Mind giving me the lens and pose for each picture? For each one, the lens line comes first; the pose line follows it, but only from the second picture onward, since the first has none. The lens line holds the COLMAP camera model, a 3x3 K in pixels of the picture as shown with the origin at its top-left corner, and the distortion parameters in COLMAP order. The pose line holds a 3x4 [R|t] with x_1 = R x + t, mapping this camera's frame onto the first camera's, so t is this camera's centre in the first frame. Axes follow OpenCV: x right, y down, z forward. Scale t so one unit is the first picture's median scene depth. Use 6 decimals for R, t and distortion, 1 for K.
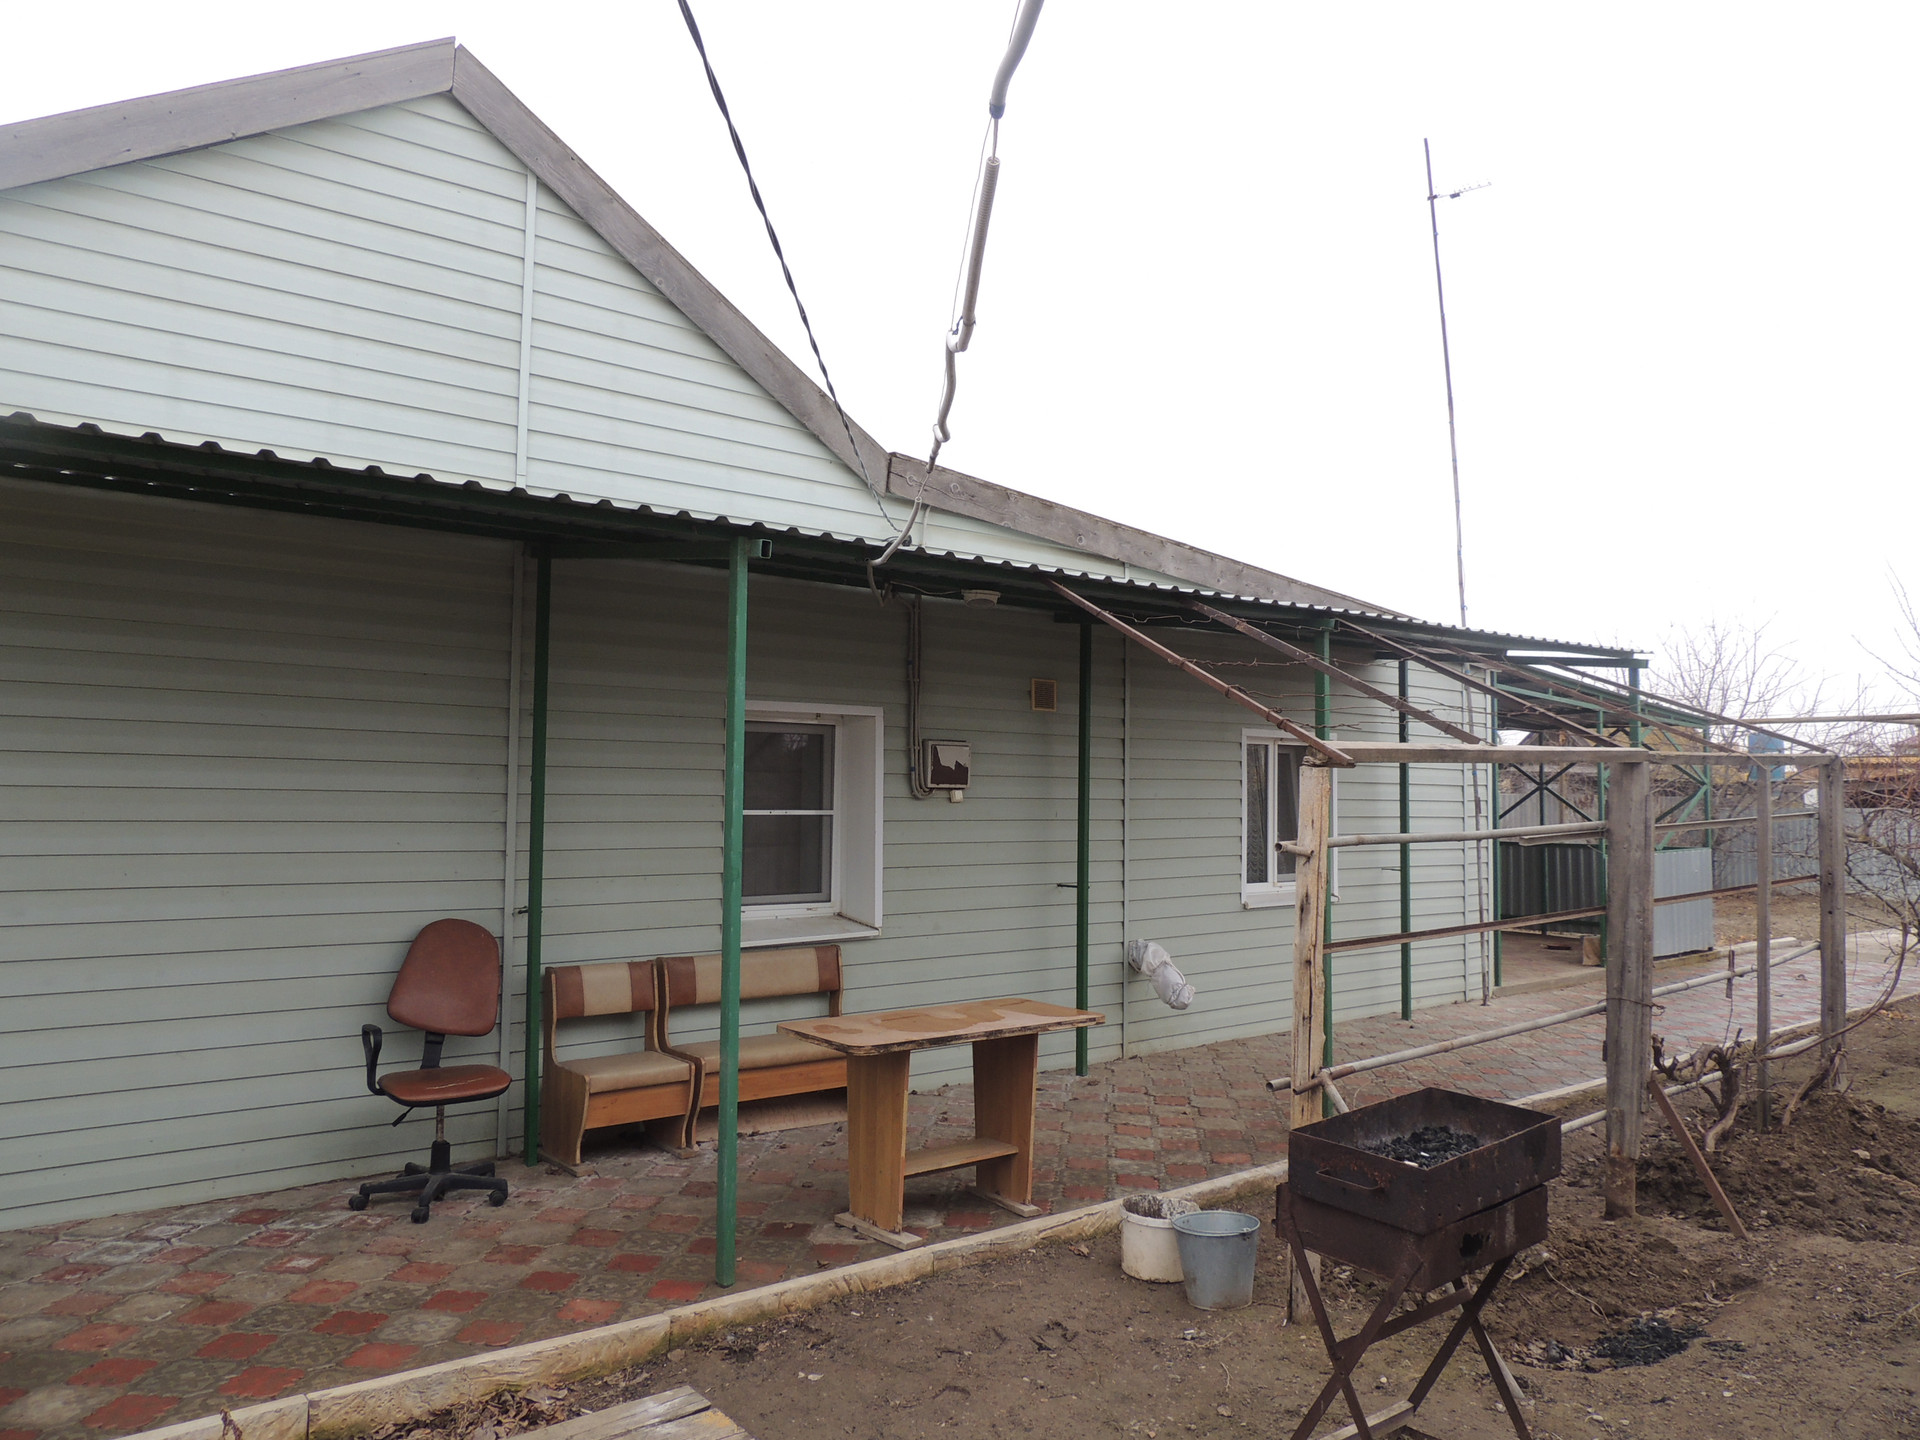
lens RADIAL K [[1313.2, 0, 959.9], [0, 1313.2, 723.5], [0, 0, 1]] dist [-0.001440, -0.001121]
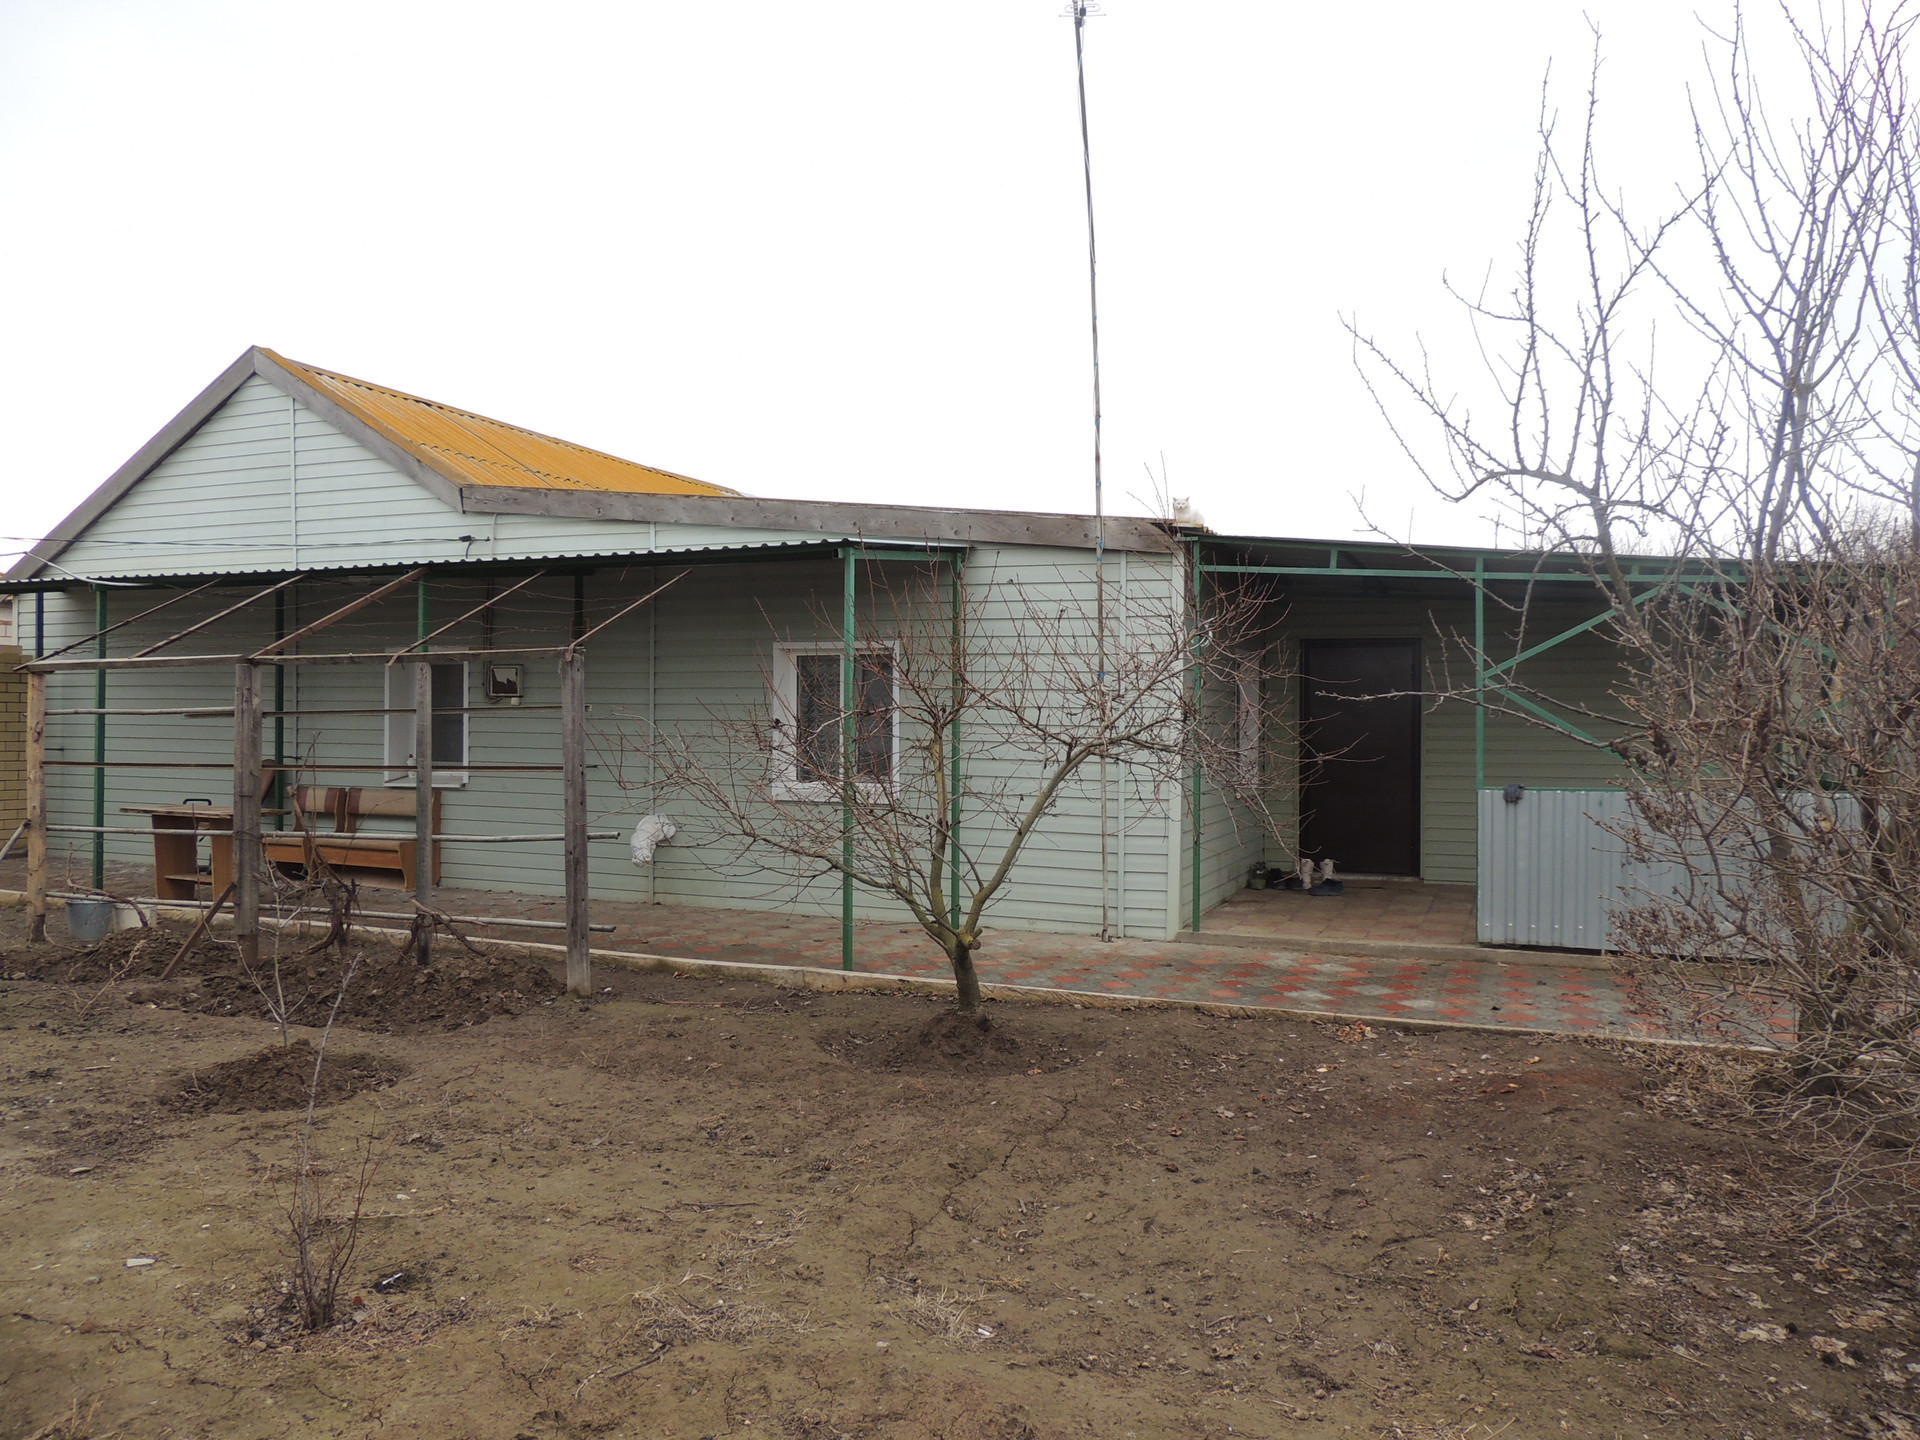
lens RADIAL K [[1365.7, 0, 963.3], [0, 1365.7, 724.8], [0, 0, 1]] dist [-0.009720, -0.006460]
pose [[0.501562, -0.001631, -0.865120, 1.614544], [0.038194, 0.999065, 0.020259, 0.069666], [0.864278, -0.043204, 0.501155, 0.662314]]
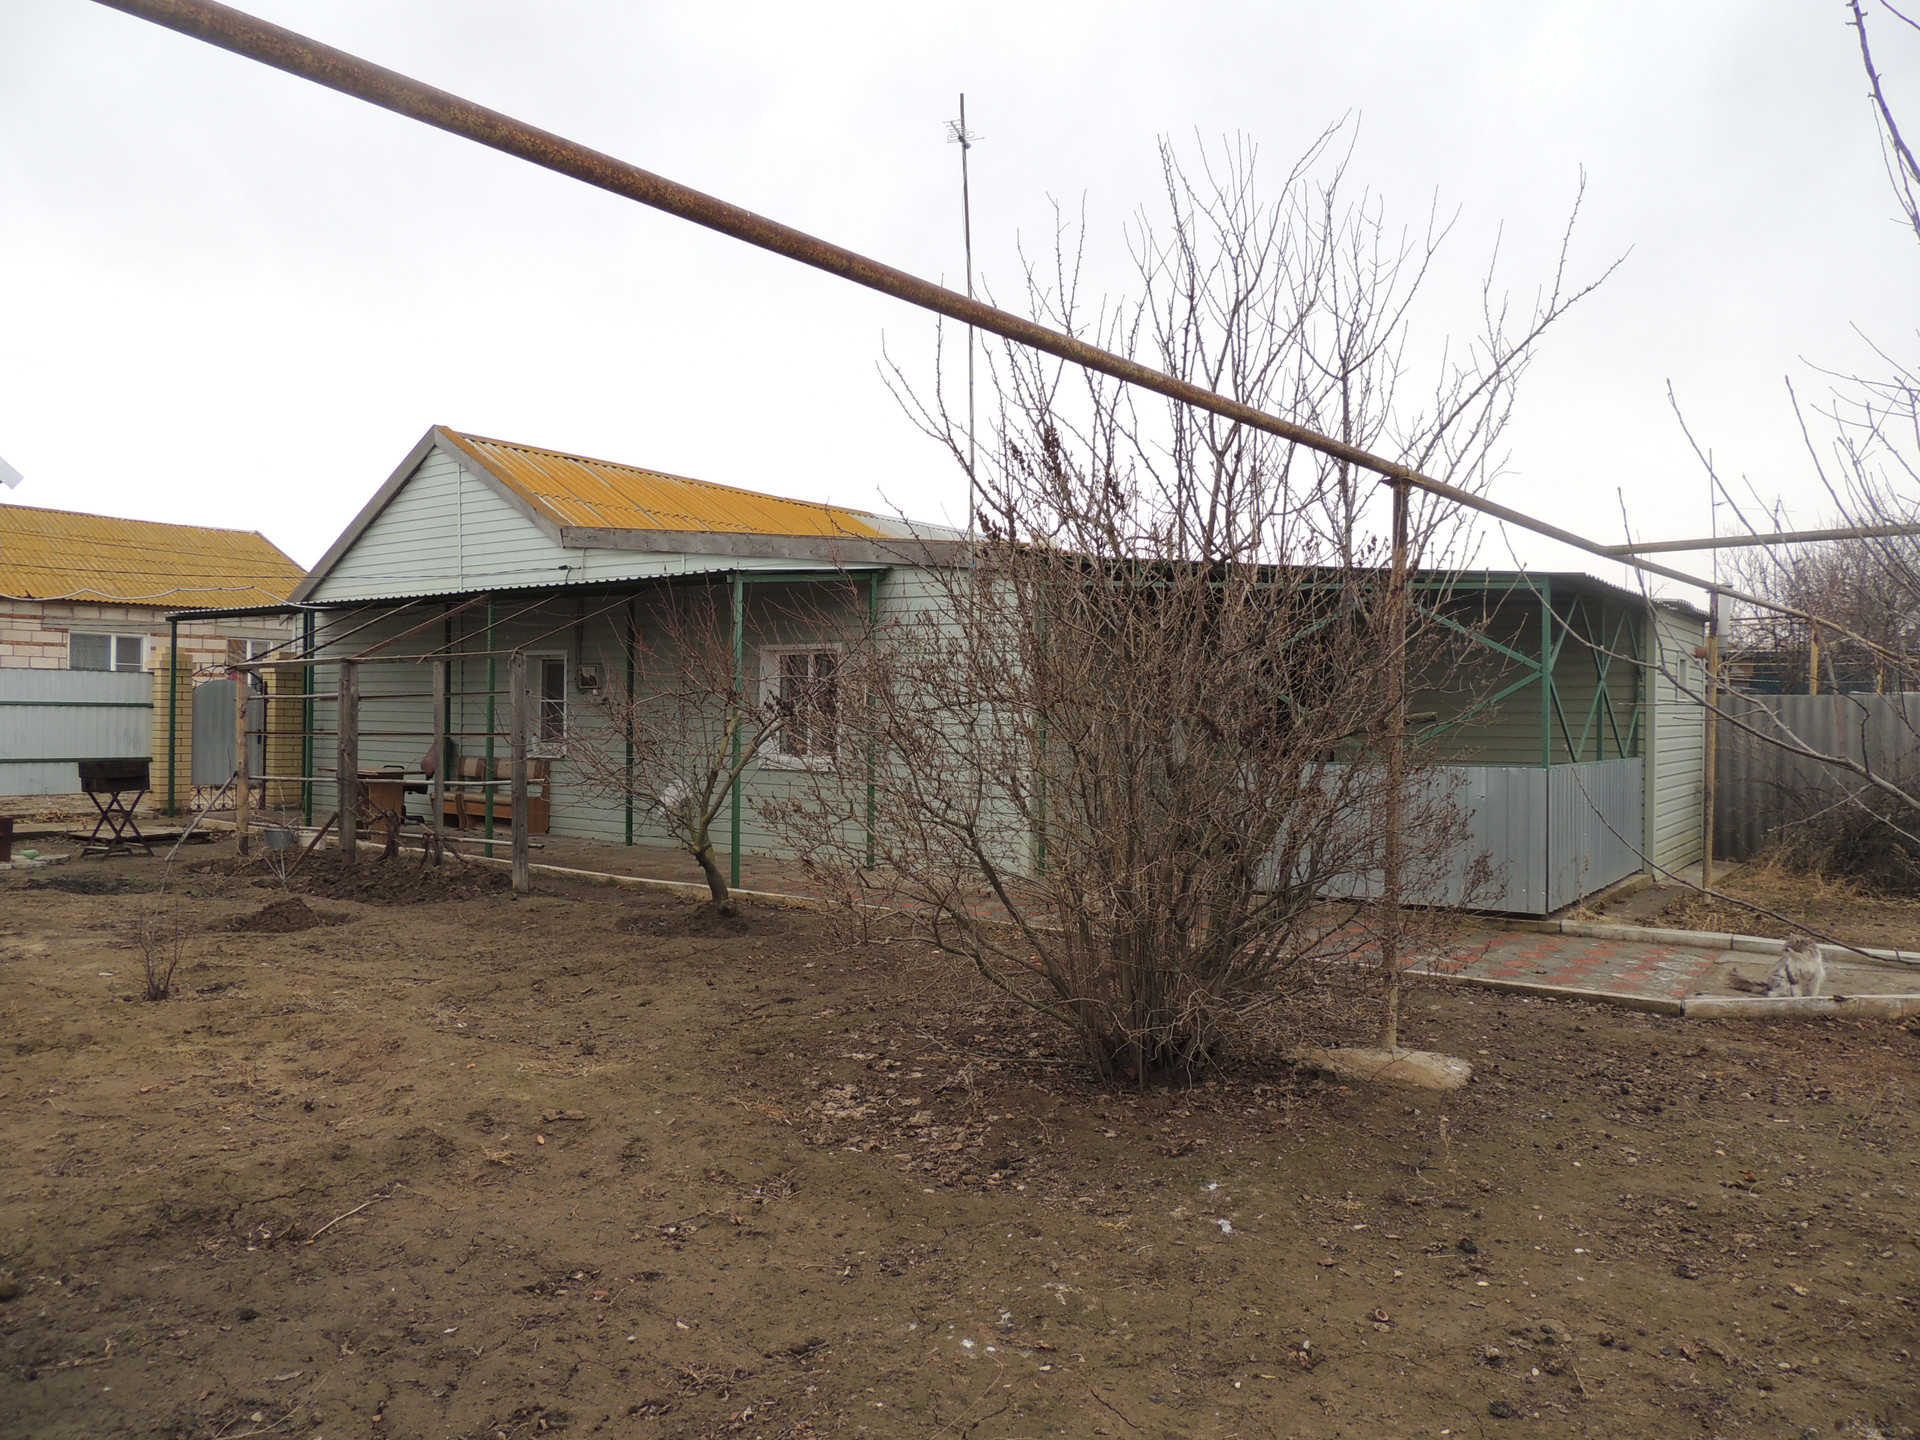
lens RADIAL K [[1365.7, 0, 963.3], [0, 1365.7, 724.8], [0, 0, 1]] dist [-0.009720, -0.006460]
pose [[0.278099, 0.000225, -0.960552, 2.132797], [0.037532, 0.999234, 0.011100, 0.103056], [0.959819, -0.039138, 0.277878, 0.974315]]
